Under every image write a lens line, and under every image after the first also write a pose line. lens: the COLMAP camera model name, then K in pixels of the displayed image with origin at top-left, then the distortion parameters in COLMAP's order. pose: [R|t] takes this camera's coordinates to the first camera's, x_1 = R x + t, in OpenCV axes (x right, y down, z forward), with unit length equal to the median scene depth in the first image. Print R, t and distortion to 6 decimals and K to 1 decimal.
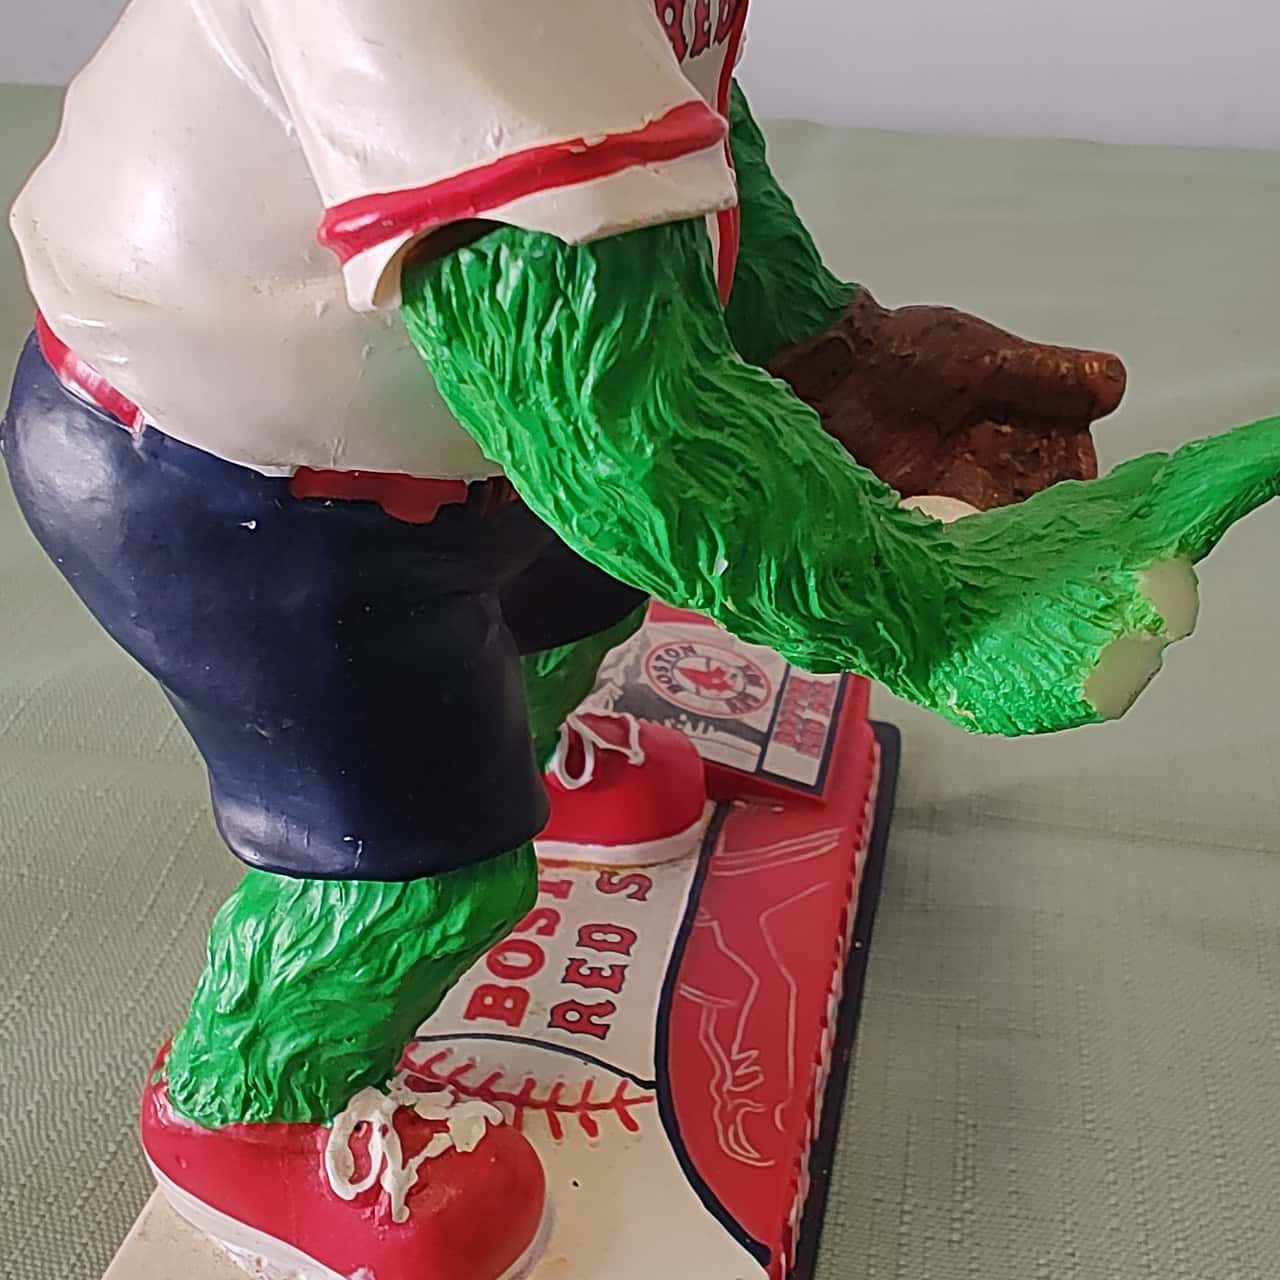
lens RADIAL K [[1580.5, 0, 639.7], [0, 1580.5, 648.0], [0, 0, 1]] dist [-0.036791, 0.000000]
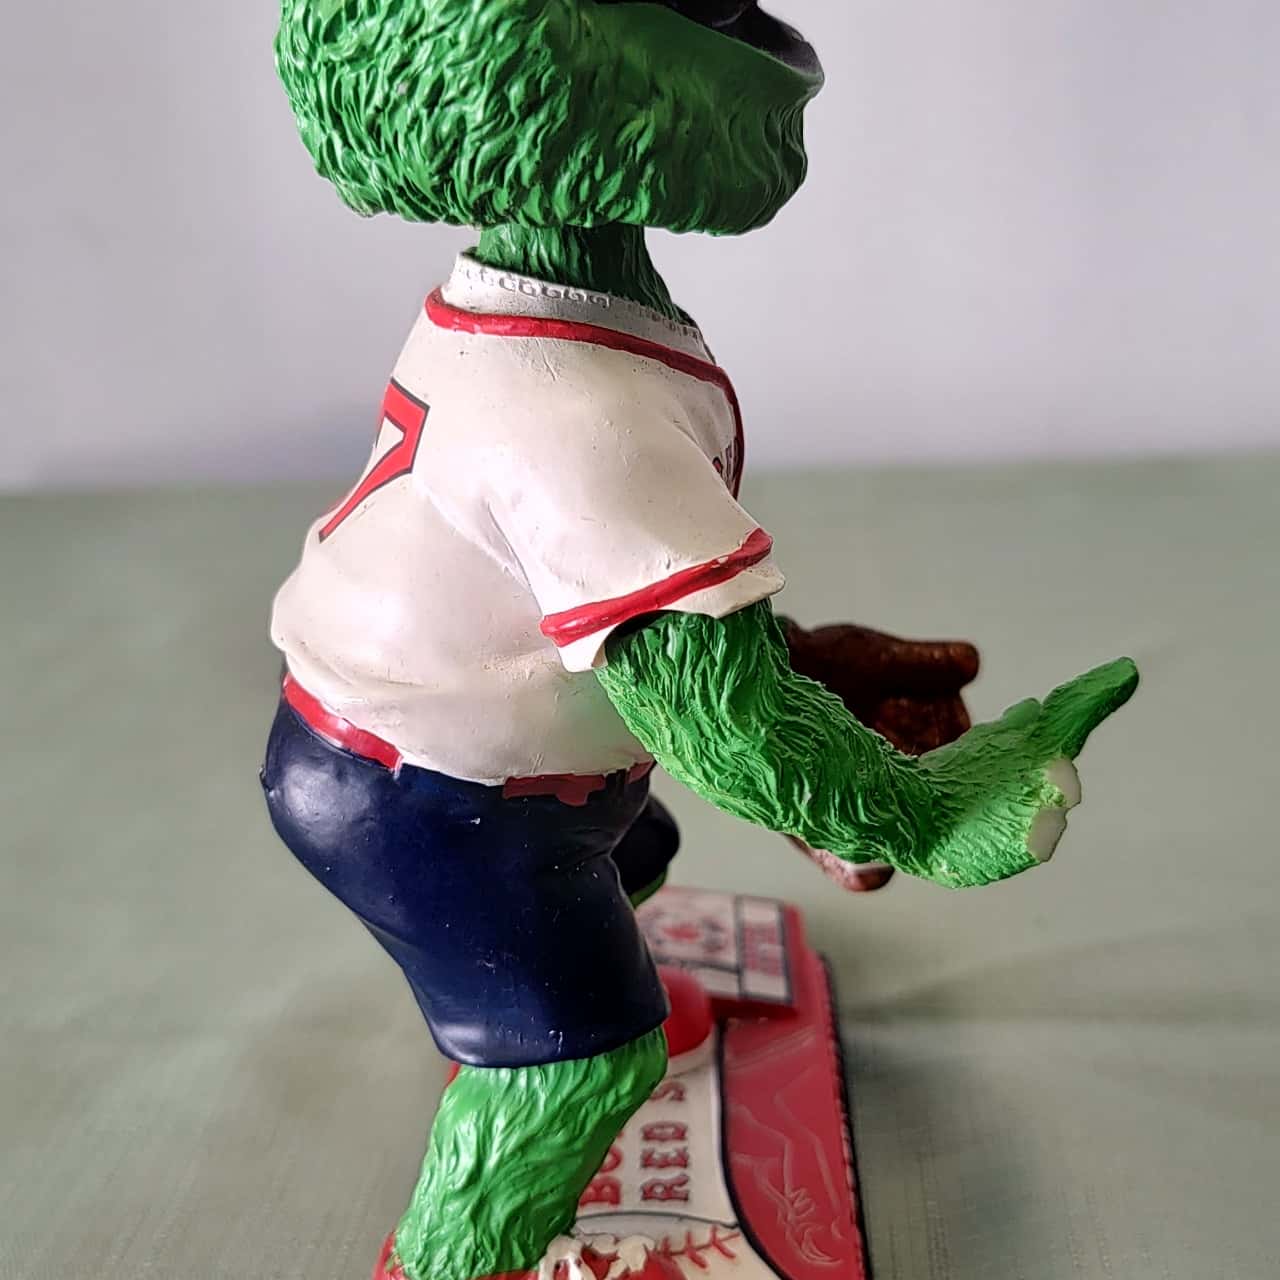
lens RADIAL K [[1627.6, 0, 631.0], [0, 1627.6, 640.4], [0, 0, 1]] dist [-0.030585, 0.000000]
pose [[0.980368, -0.121332, 0.155428, -0.338457], [0.151221, 0.968512, -0.197781, 0.088647], [-0.126537, 0.217402, 0.967845, -0.587105]]
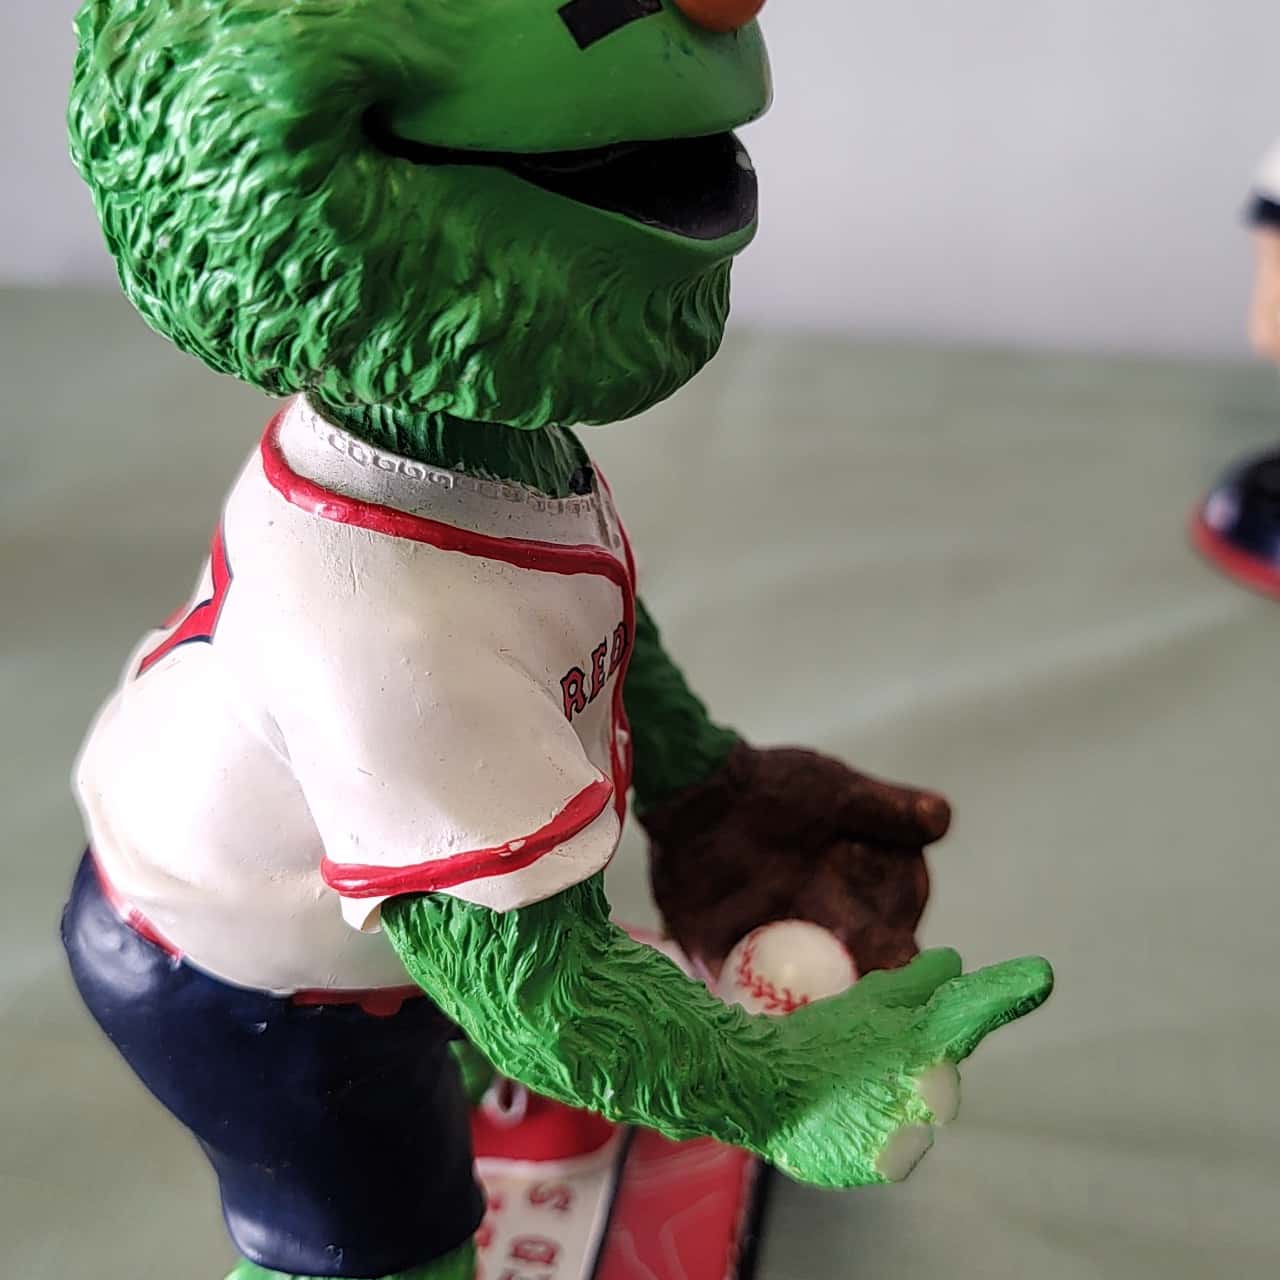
lens RADIAL K [[1627.6, 0, 637.5], [0, 1627.6, 668.0], [0, 0, 1]] dist [-0.030585, 0.000000]
pose [[0.999418, 0.000451, 0.034101, 0.025283], [0.001222, 0.998796, -0.049036, -0.328989], [-0.034082, 0.049050, 0.998215, -0.417132]]
